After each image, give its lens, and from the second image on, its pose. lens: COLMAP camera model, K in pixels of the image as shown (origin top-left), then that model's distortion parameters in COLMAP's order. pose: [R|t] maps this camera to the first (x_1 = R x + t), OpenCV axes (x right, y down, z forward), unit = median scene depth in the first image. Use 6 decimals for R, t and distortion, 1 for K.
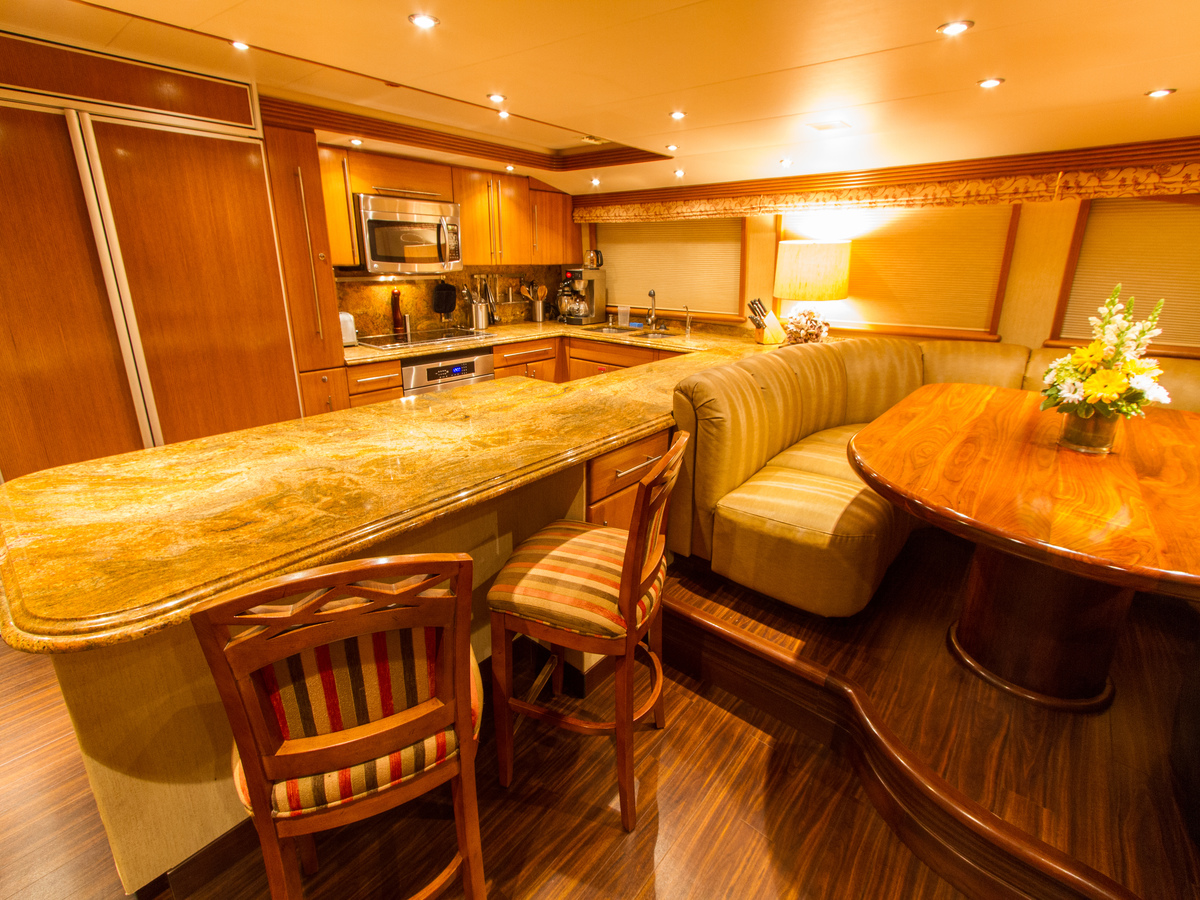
lens RADIAL K [[547.3, 0, 598.8], [0, 547.3, 428.1], [0, 0, 1]] dist [0.004312, -0.000055]
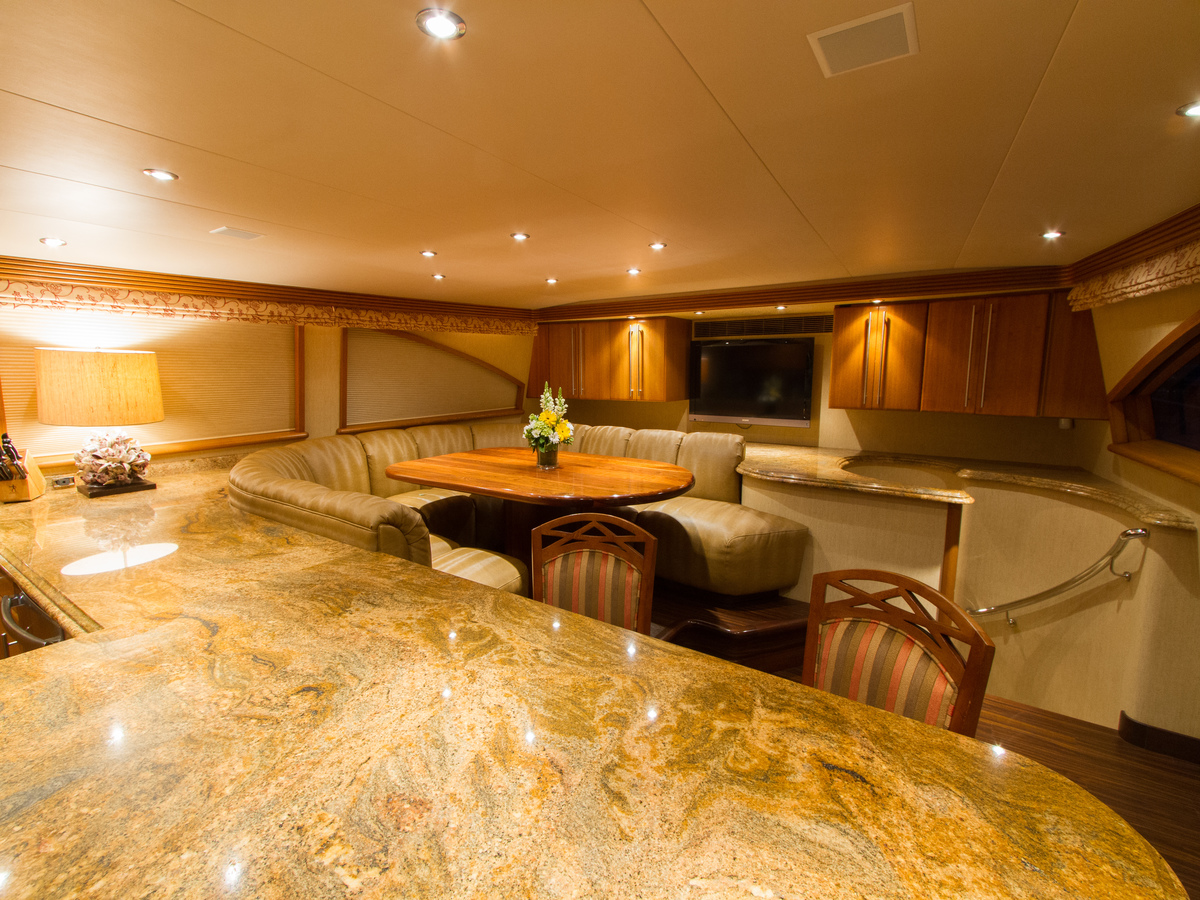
lens RADIAL K [[547.3, 0, 598.8], [0, 547.3, 428.1], [0, 0, 1]] dist [0.004312, -0.000055]
pose [[-0.098638, -0.121366, 0.987695, -0.868621], [0.299139, 0.943013, 0.145749, -0.283533], [-0.949098, 0.309835, -0.056712, 0.836413]]
